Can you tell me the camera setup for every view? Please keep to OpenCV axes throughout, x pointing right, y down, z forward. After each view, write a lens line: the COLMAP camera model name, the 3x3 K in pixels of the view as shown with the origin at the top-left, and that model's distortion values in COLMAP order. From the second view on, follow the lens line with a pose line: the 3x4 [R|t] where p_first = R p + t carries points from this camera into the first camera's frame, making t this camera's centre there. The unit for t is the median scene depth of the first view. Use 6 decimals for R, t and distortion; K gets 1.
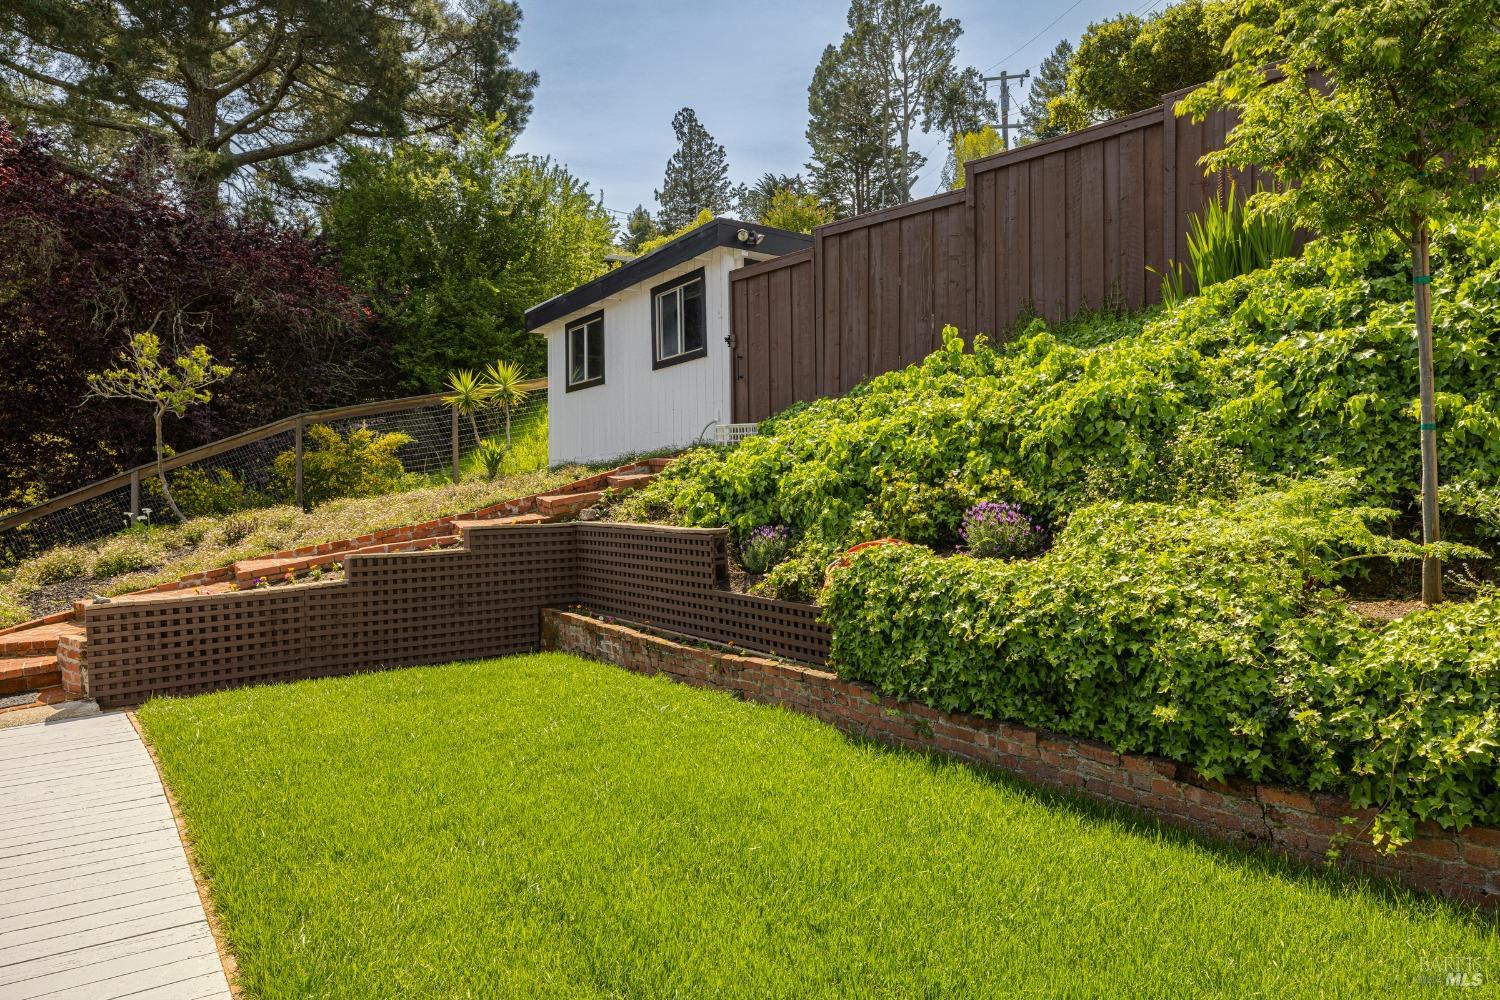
lens RADIAL K [[950.5, 0, 750.0], [0, 950.5, 500.0], [0, 0, 1]] dist [0.005705, 0.002863]
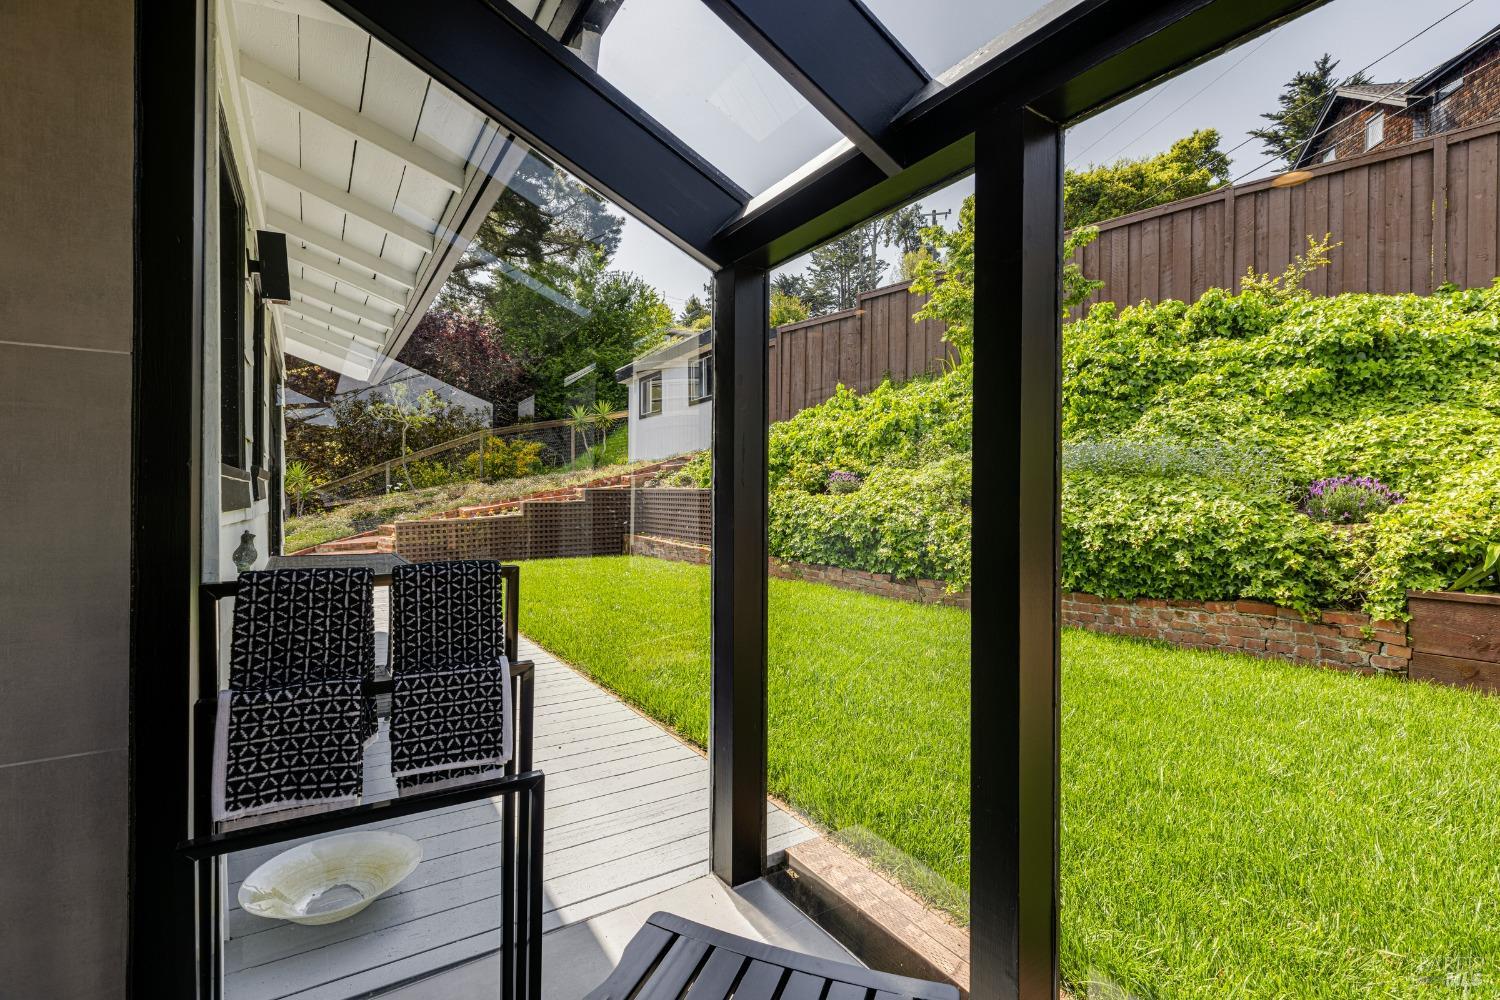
lens RADIAL K [[662.2, 0, 750.0], [0, 662.2, 500.0], [0, 0, 1]] dist [0.002068, 0.000238]
pose [[0.999511, 0.012736, -0.028565, 0.036735], [-0.012655, 0.999915, 0.003006, 0.023236], [0.028601, -0.002643, 0.999587, -0.160507]]
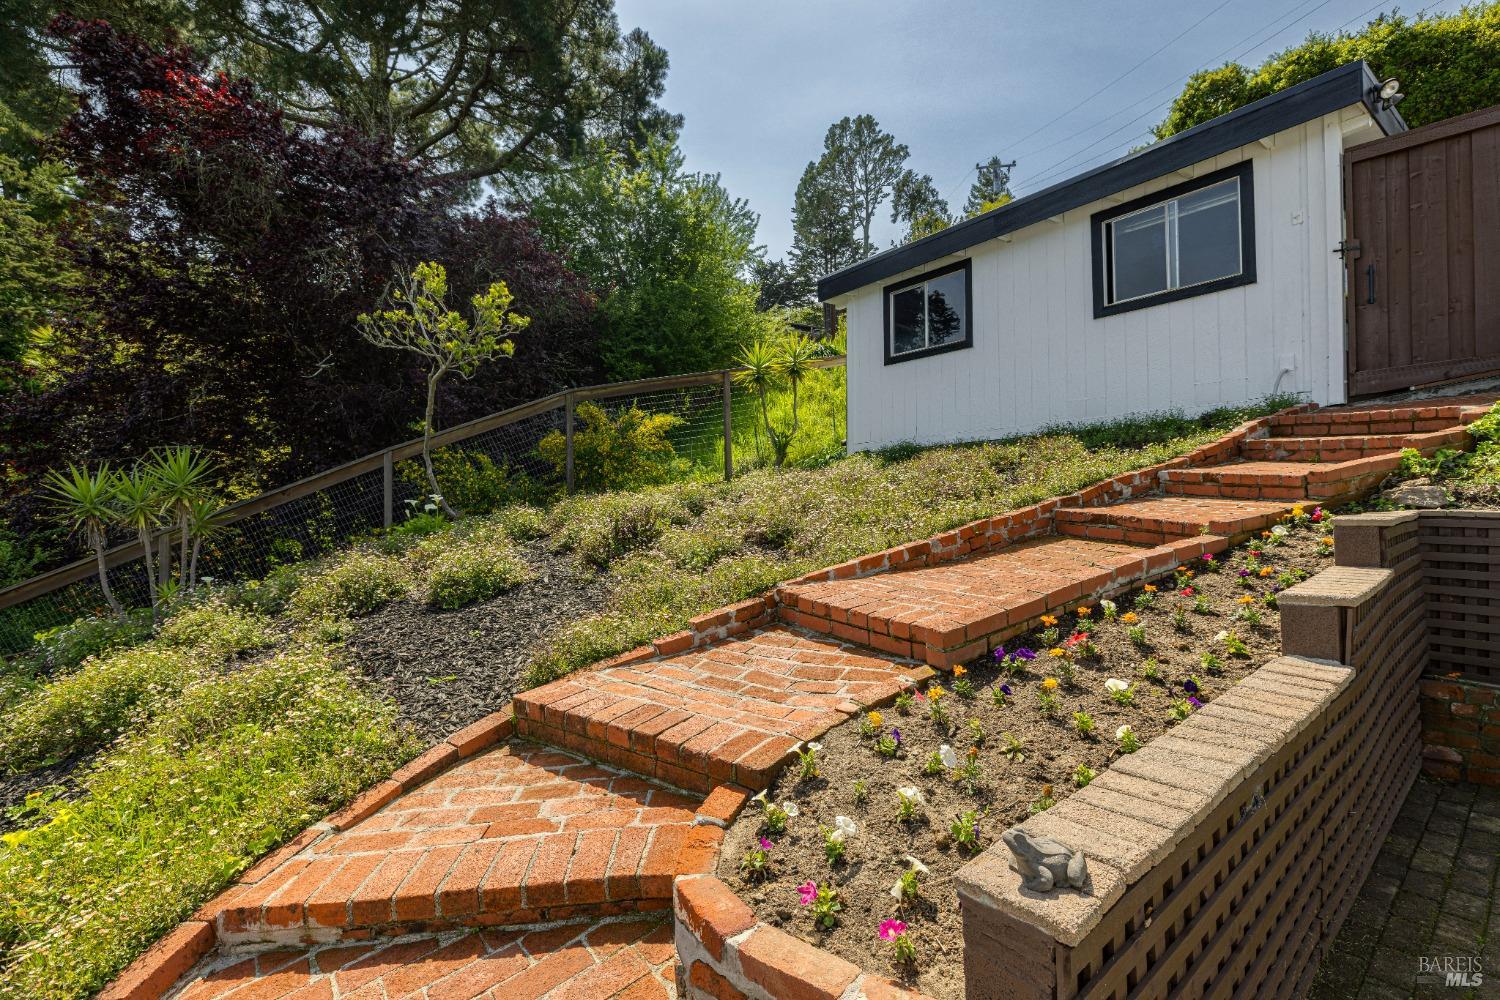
lens RADIAL K [[662.2, 0, 750.0], [0, 662.2, 500.0], [0, 0, 1]] dist [0.002068, 0.000238]
pose [[0.998608, -0.000068, 0.052750, -0.338875], [-0.000069, 0.999997, 0.002589, 0.009709], [-0.052750, -0.002590, 0.998604, 0.382323]]
